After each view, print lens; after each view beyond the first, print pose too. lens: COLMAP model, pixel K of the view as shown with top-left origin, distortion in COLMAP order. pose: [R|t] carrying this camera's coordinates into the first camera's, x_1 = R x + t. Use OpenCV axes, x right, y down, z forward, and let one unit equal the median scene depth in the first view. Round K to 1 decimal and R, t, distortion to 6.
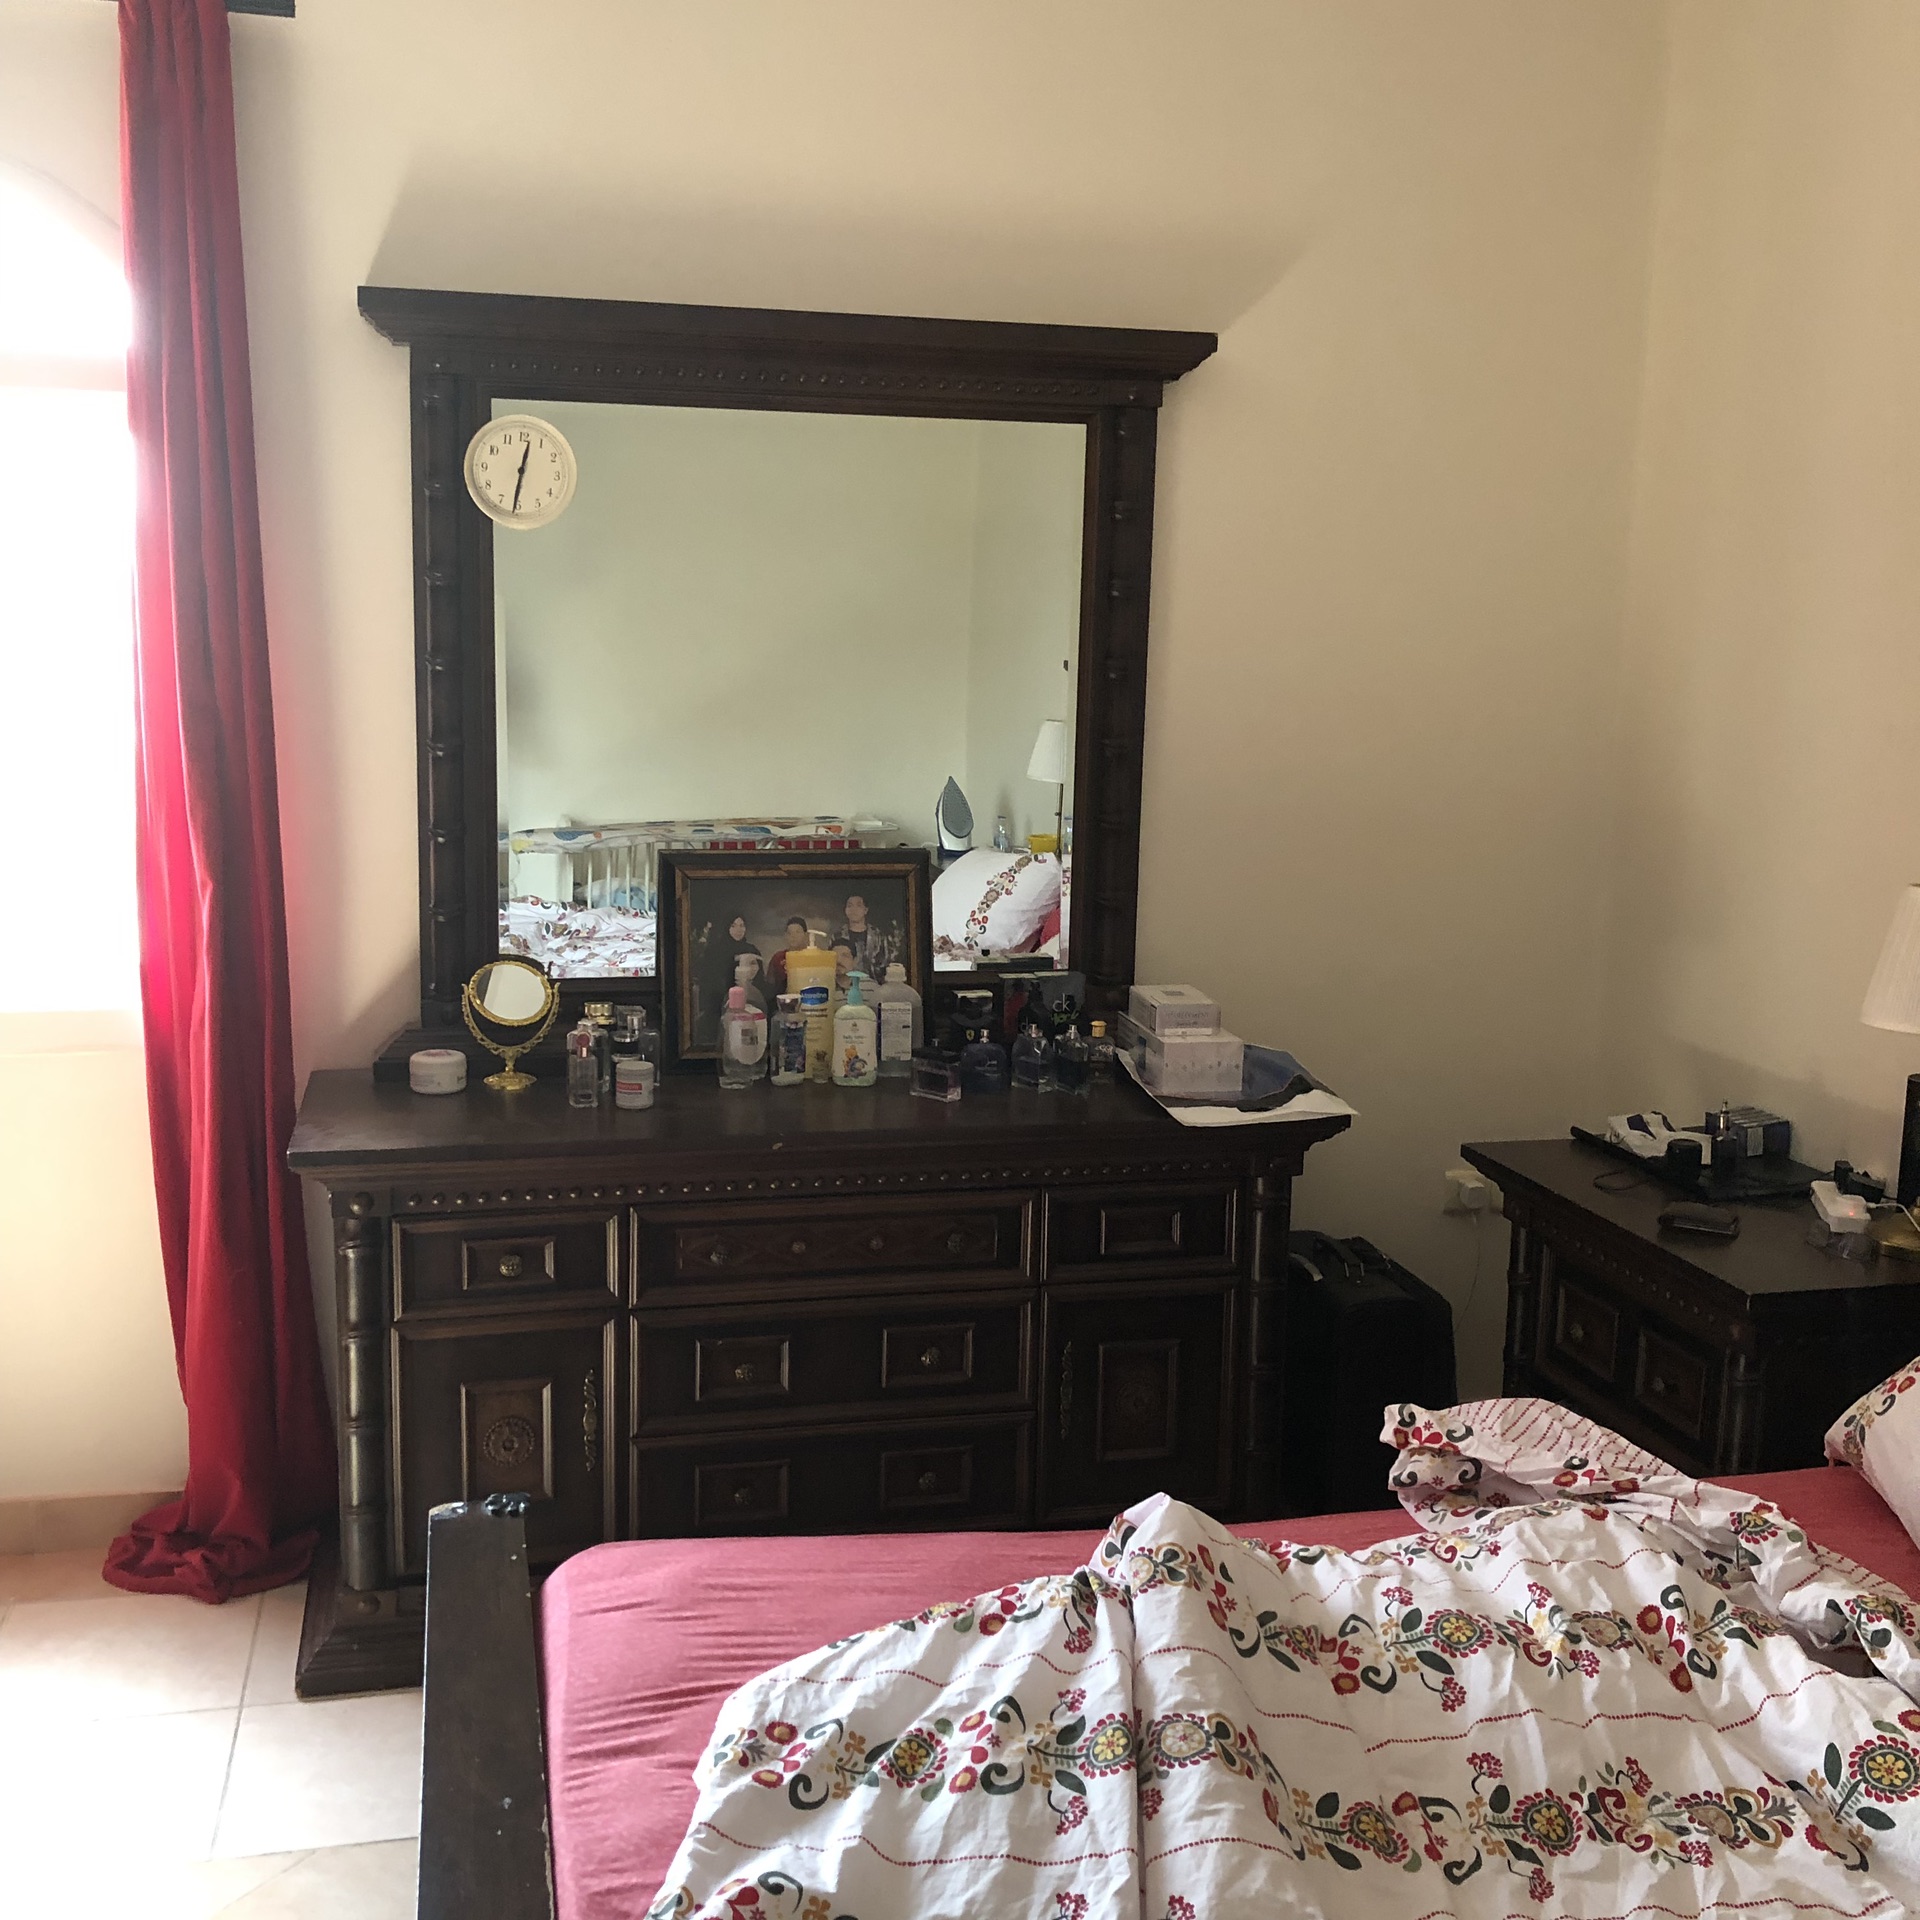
lens RADIAL K [[2129.0, 0, 965.3], [0, 2129.0, 952.0], [0, 0, 1]] dist [0.011188, 0.000000]
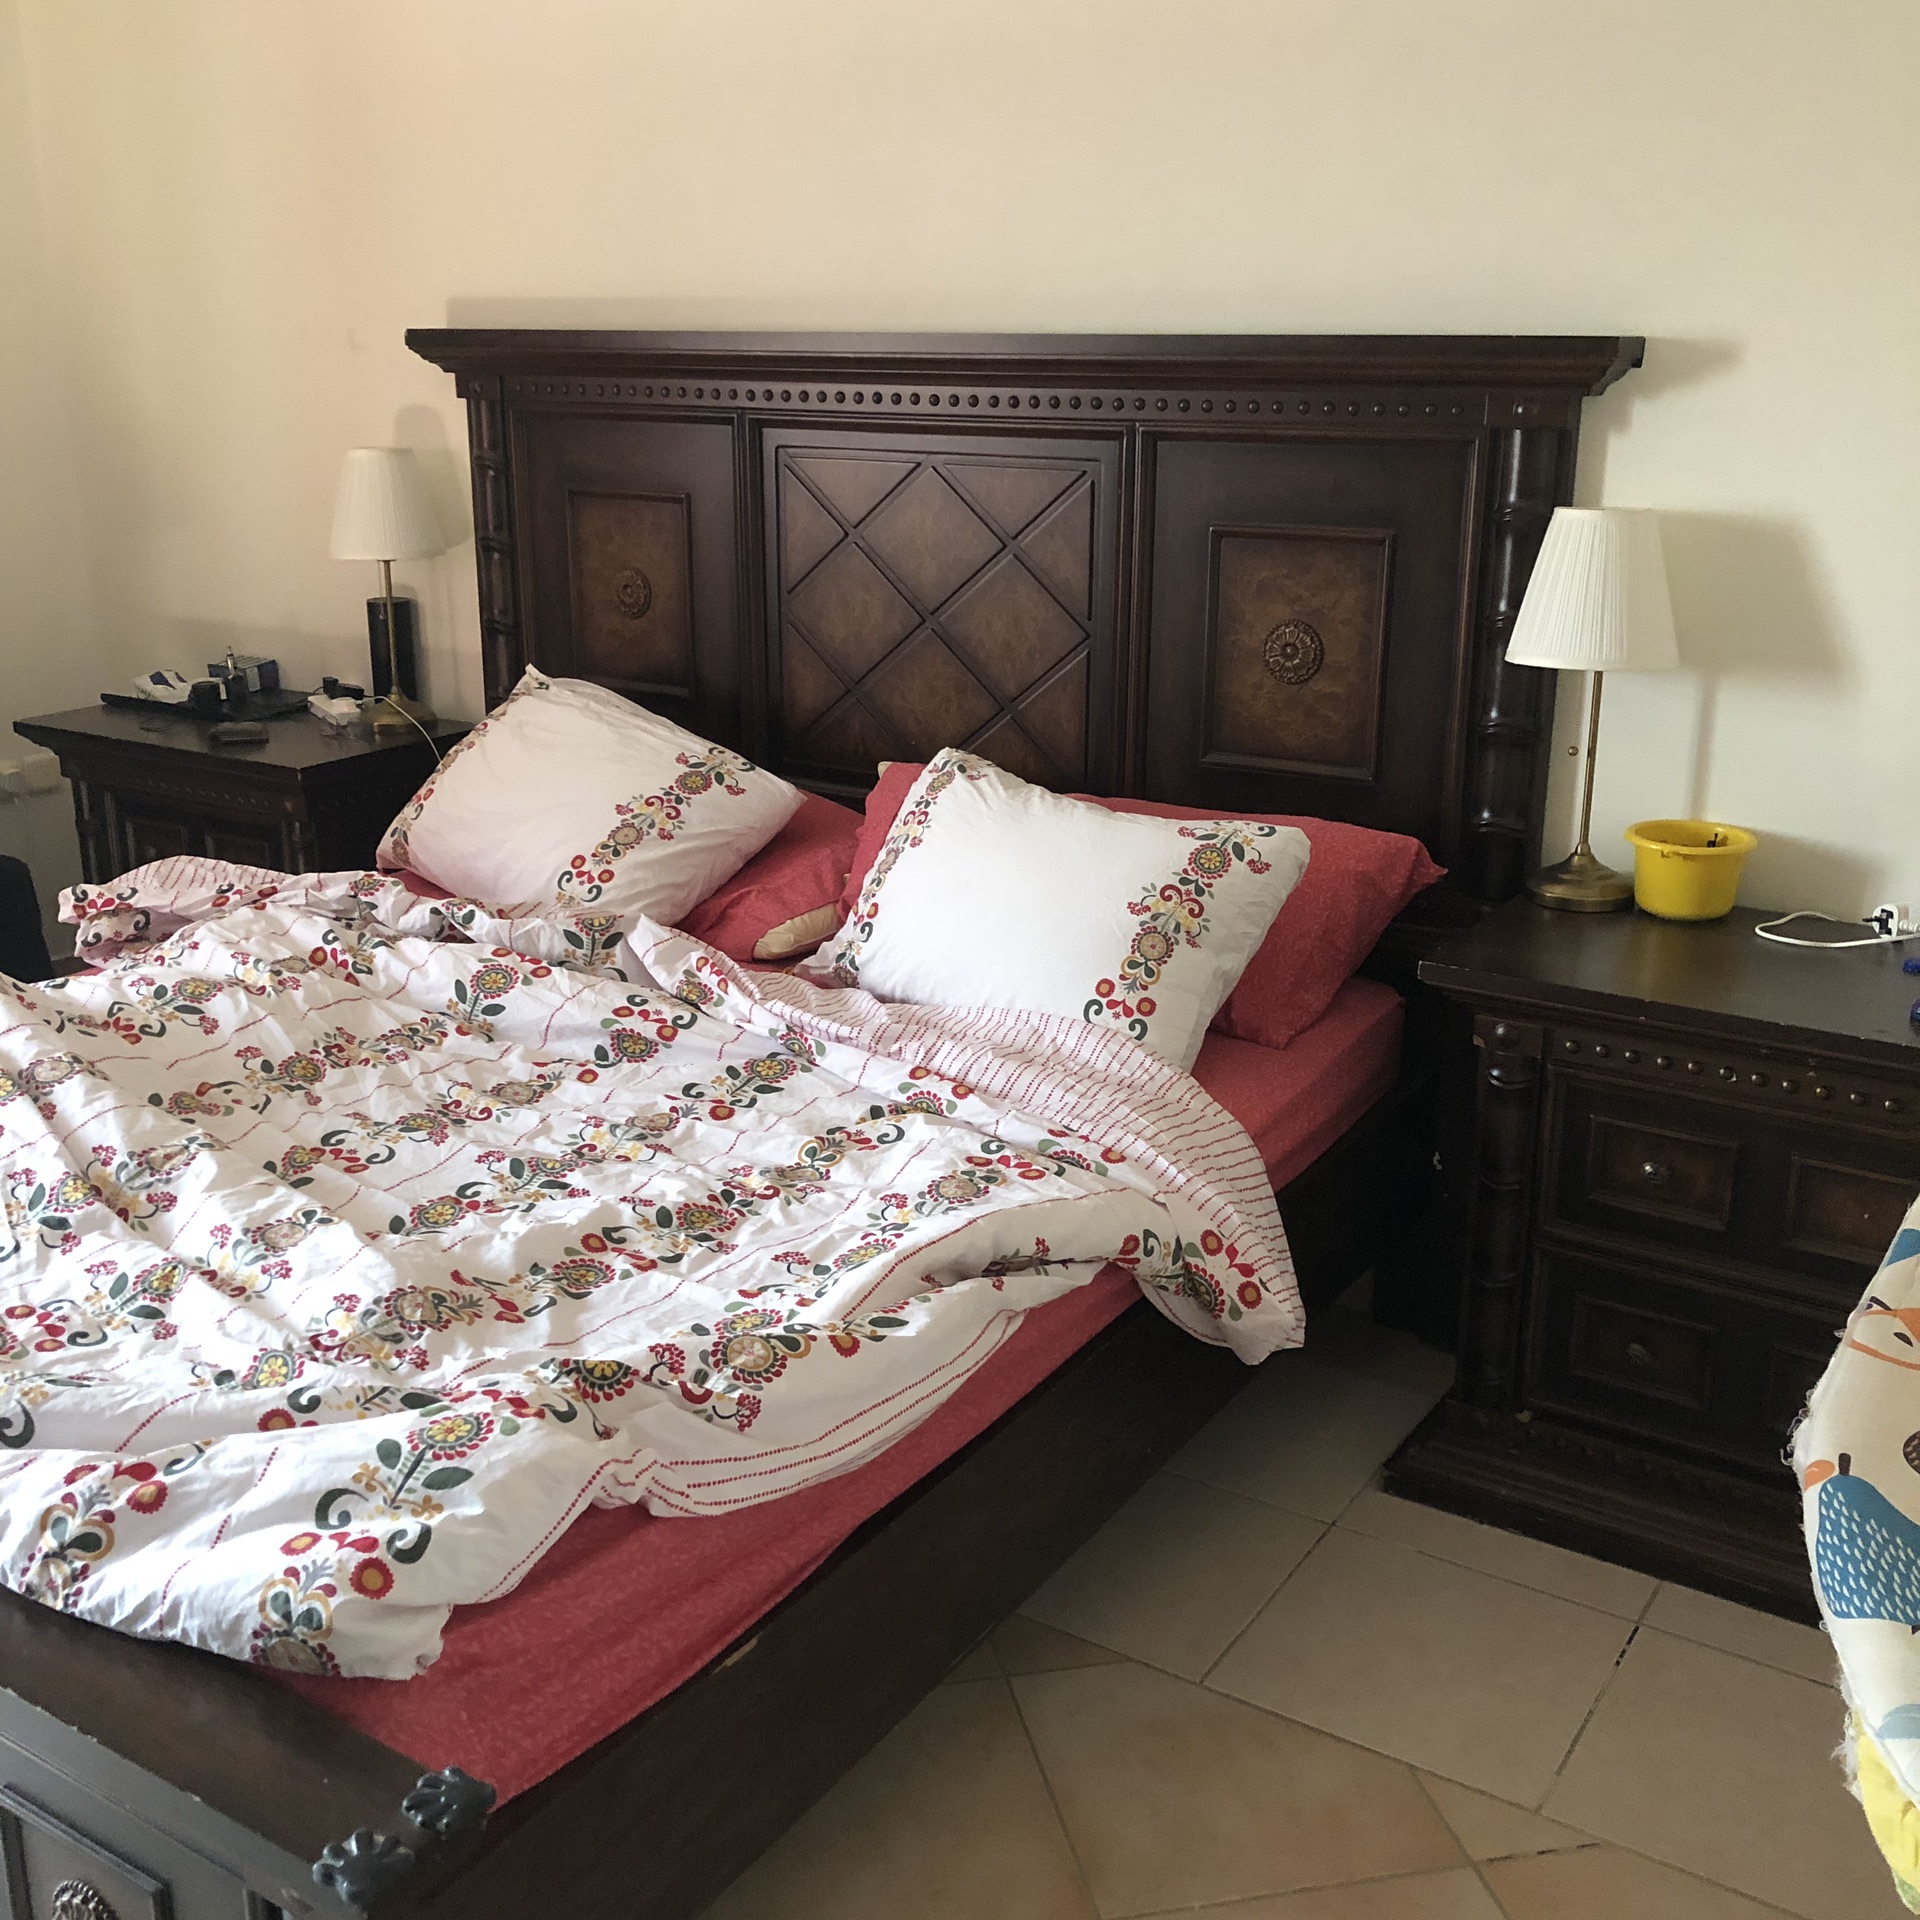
lens RADIAL K [[2129.0, 0, 952.0], [0, 2129.0, 956.0], [0, 0, 1]] dist [0.011188, 0.000000]
pose [[0.723758, -0.223100, 0.652994, -0.305123], [0.121878, 0.972746, 0.197260, 0.080920], [-0.679206, -0.063183, 0.731223, -0.336873]]
